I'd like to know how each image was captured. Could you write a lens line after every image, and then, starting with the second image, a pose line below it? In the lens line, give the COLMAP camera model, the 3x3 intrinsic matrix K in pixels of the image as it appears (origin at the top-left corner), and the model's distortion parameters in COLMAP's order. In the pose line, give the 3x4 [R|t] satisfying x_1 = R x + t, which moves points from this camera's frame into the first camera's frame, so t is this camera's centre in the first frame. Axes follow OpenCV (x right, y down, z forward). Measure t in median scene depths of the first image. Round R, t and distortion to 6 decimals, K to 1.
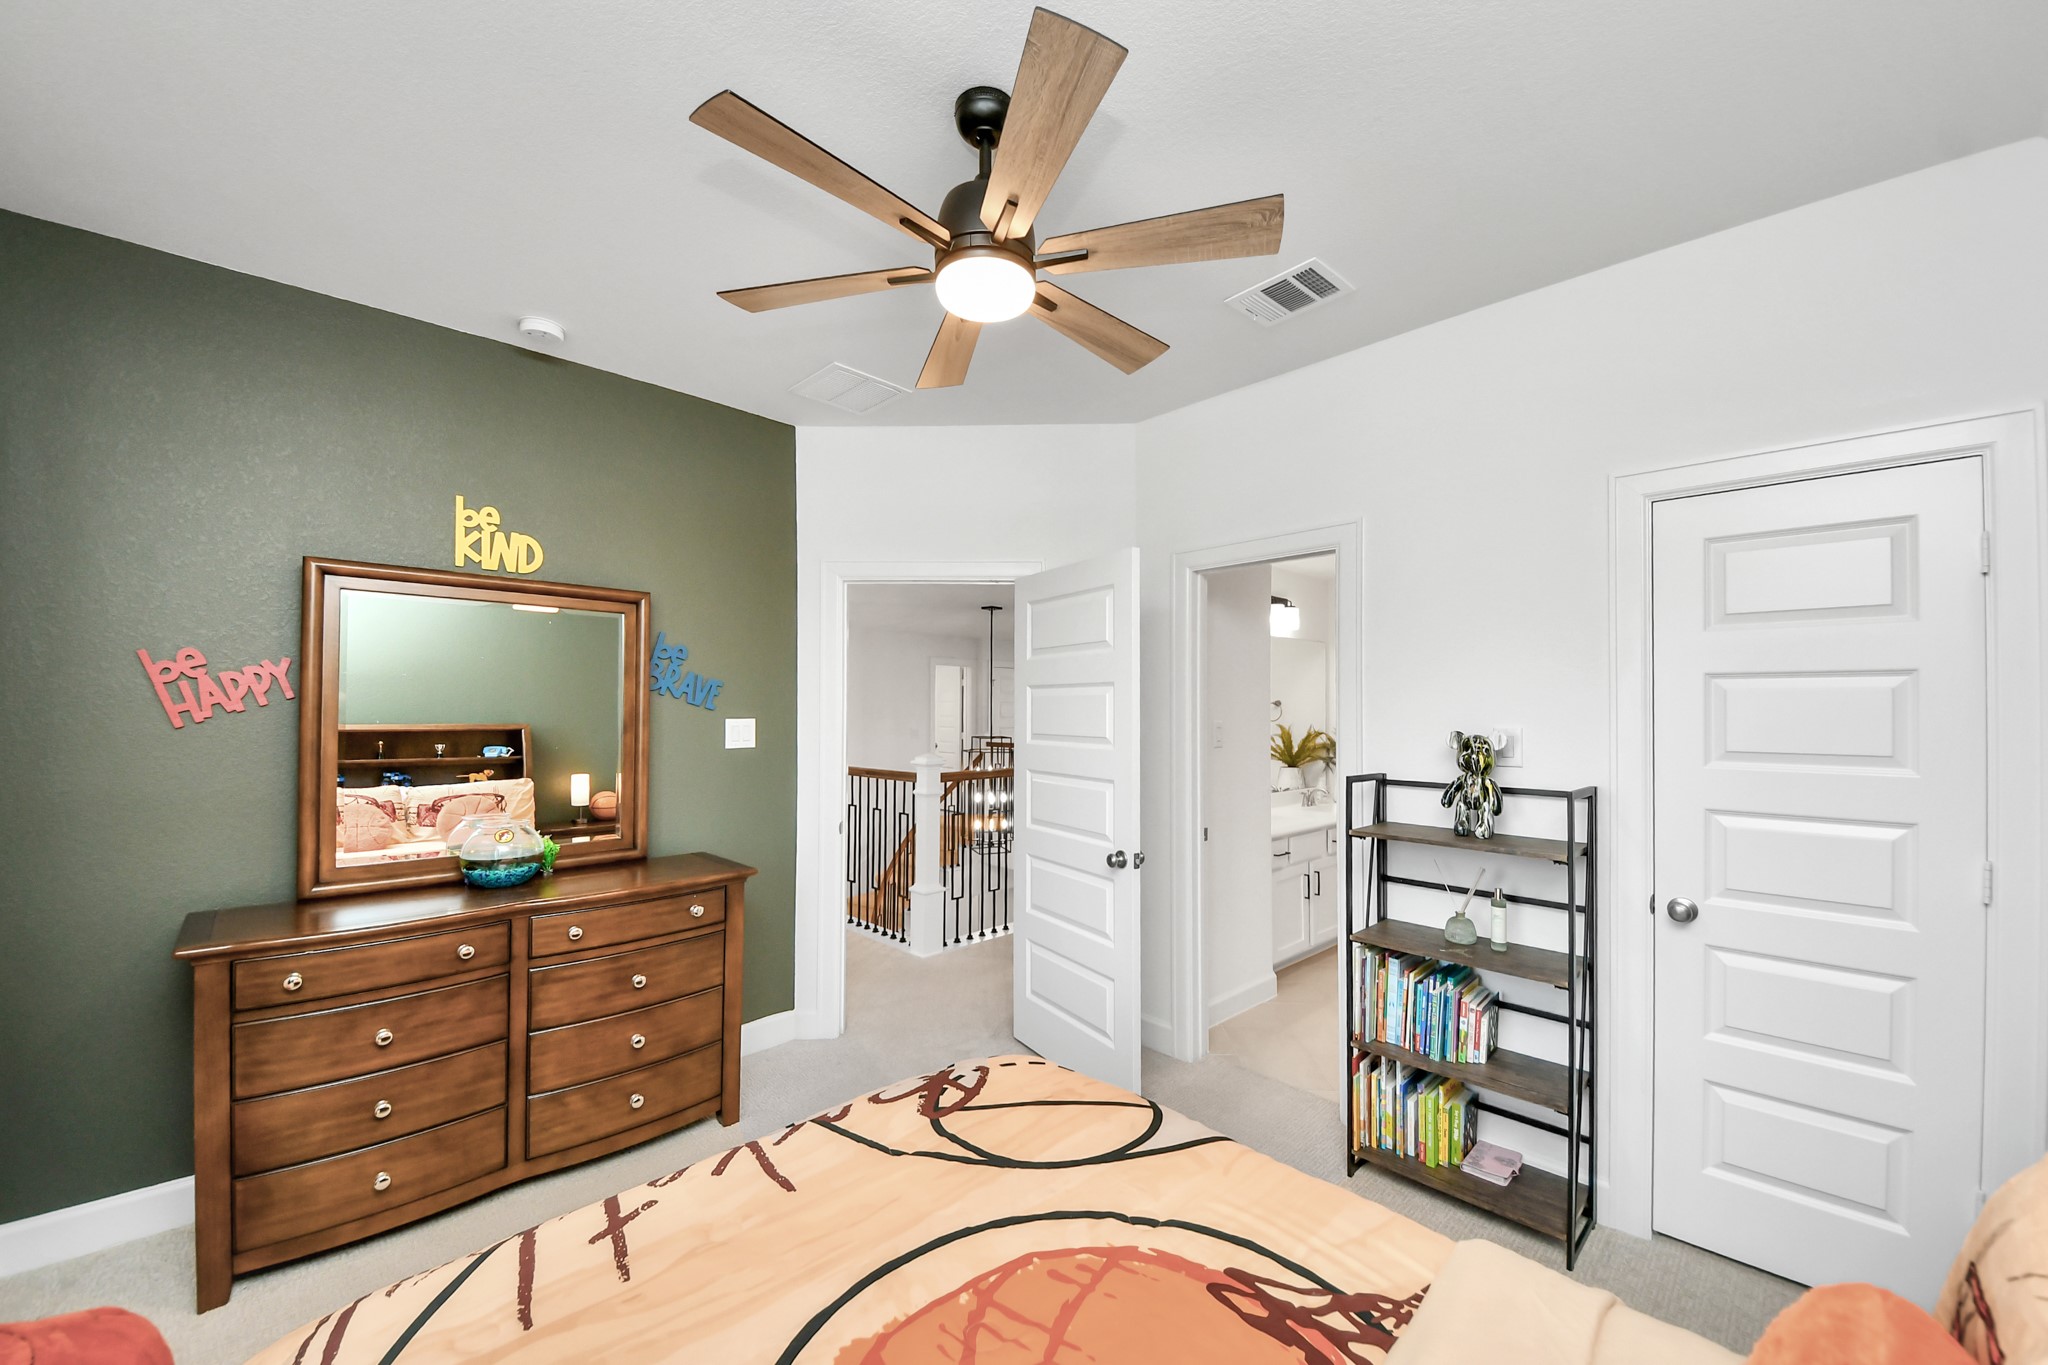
lens RADIAL K [[723.9, 0, 1021.0], [0, 723.9, 698.3], [0, 0, 1]] dist [0.000913, -0.008357]
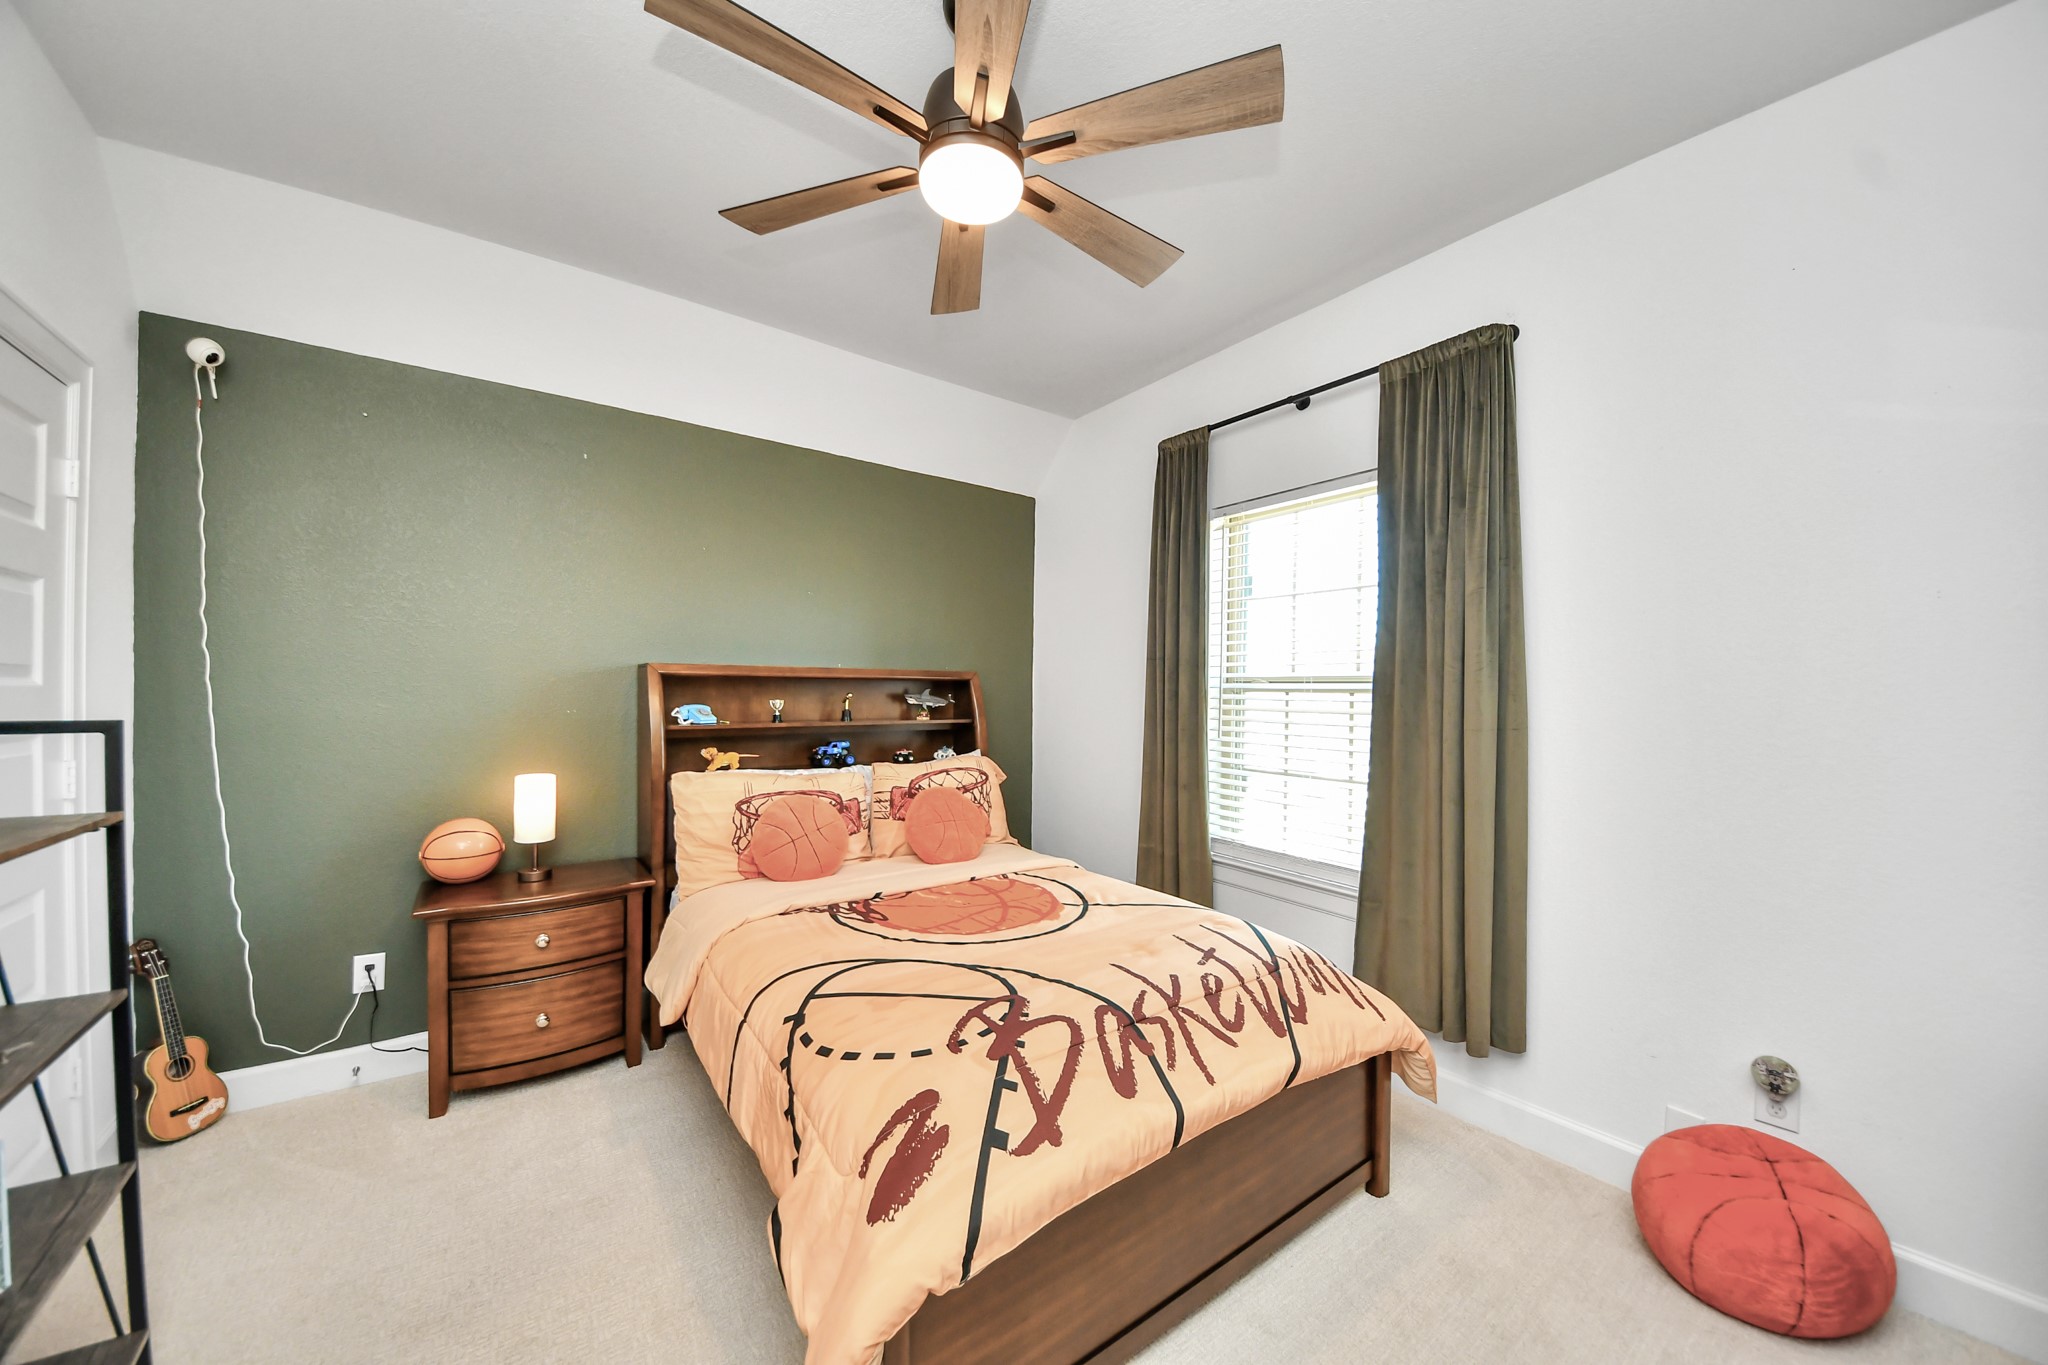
lens RADIAL K [[723.9, 0, 1021.0], [0, 723.9, 698.3], [0, 0, 1]] dist [0.000913, -0.008357]
pose [[-0.991703, -0.008456, 0.128269, -0.316835], [-0.009958, 0.999889, -0.011073, 0.158298], [-0.128162, -0.012258, -0.991678, 2.476244]]
